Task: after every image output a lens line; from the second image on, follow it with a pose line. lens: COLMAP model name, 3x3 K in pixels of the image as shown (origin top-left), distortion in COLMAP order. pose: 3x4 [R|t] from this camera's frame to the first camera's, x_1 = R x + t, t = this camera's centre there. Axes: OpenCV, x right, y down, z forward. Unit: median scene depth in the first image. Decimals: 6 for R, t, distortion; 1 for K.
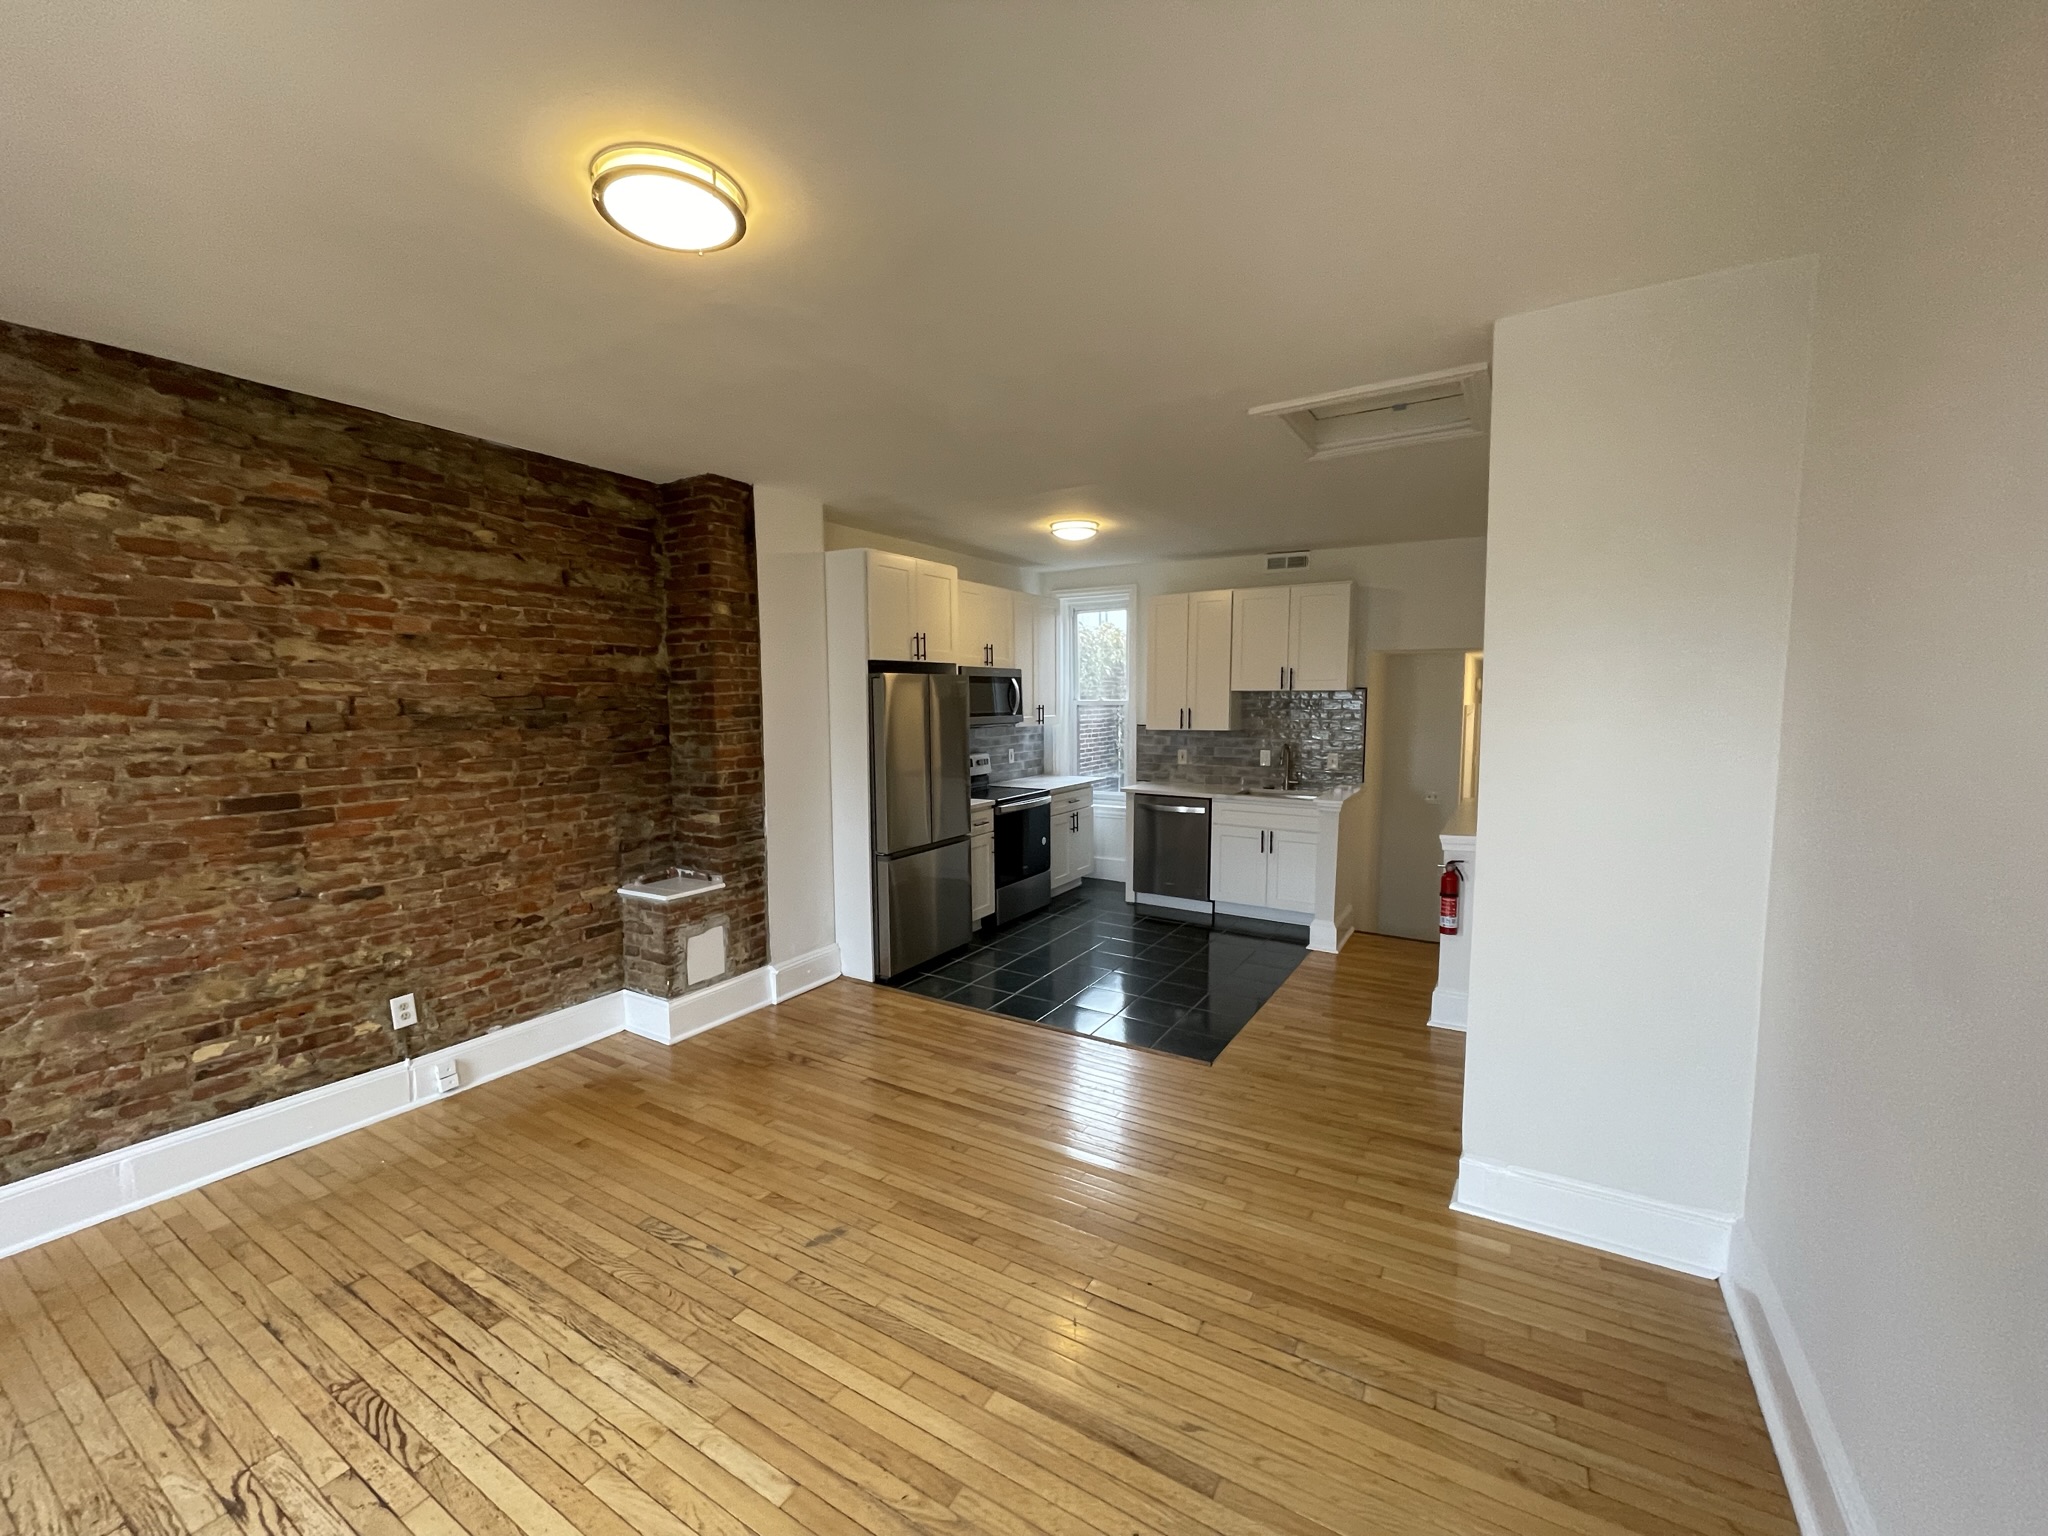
lens RADIAL K [[826.1, 0, 1021.7], [0, 826.1, 765.9], [0, 0, 1]] dist [-0.002138, -0.000090]
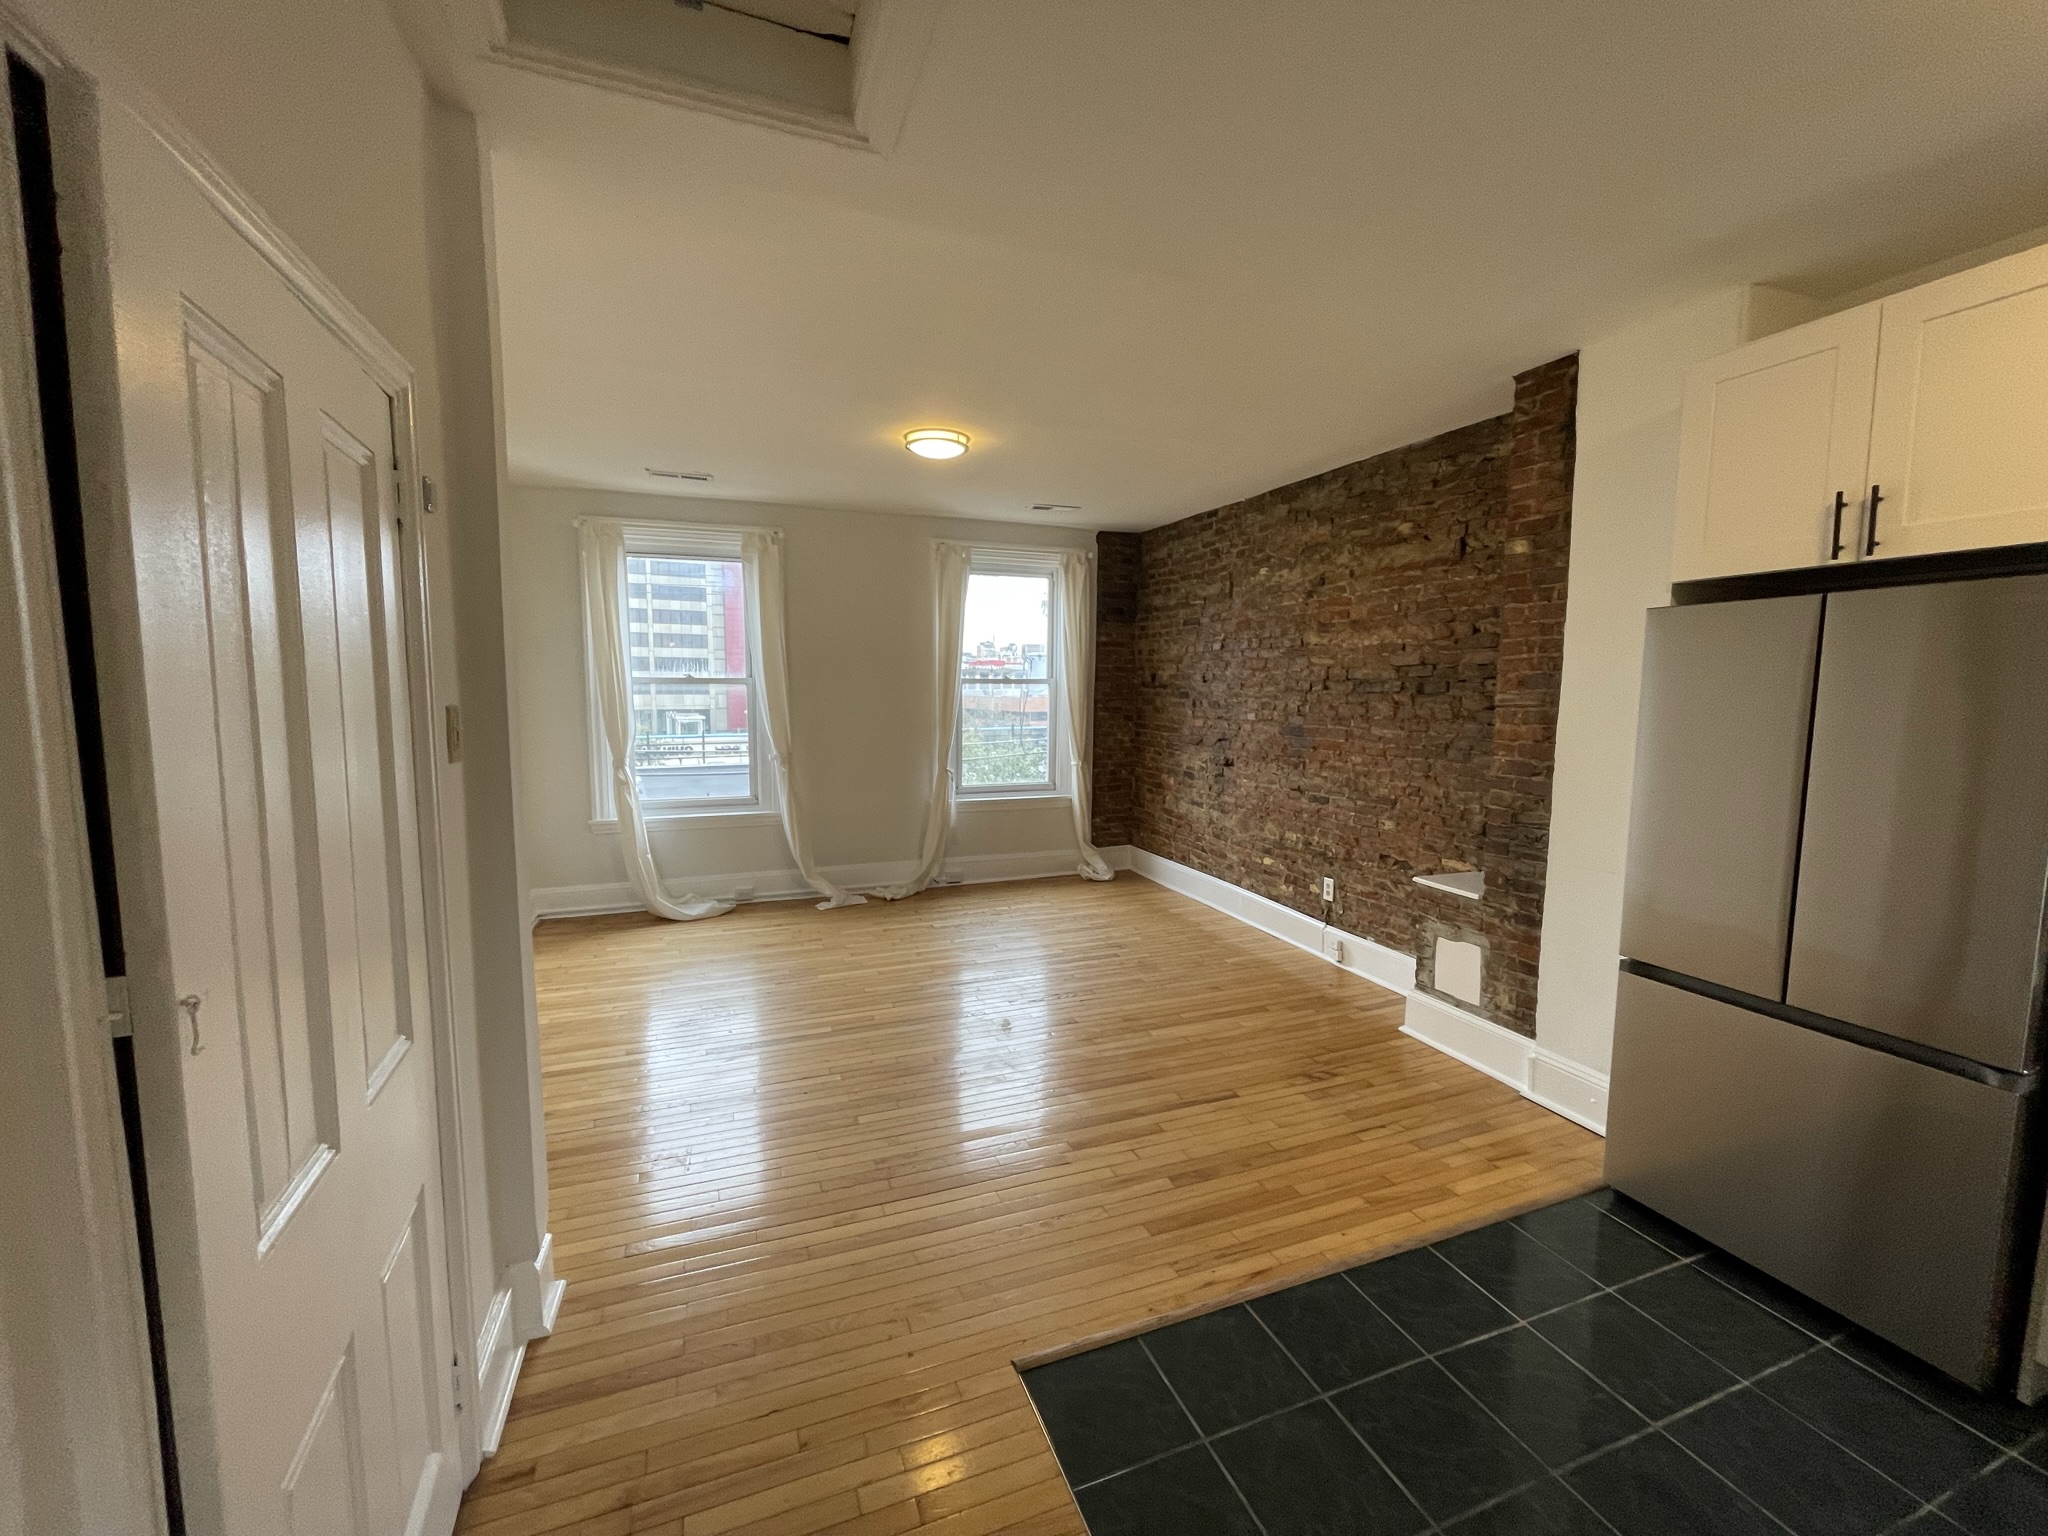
lens RADIAL K [[826.1, 0, 1020.2], [0, 826.1, 766.0], [0, 0, 1]] dist [-0.002138, -0.000090]
pose [[-0.614756, 0.084549, -0.784173, 0.661573], [-0.063260, 0.985749, 0.155875, -0.097865], [0.786177, 0.145432, -0.600646, 1.380450]]
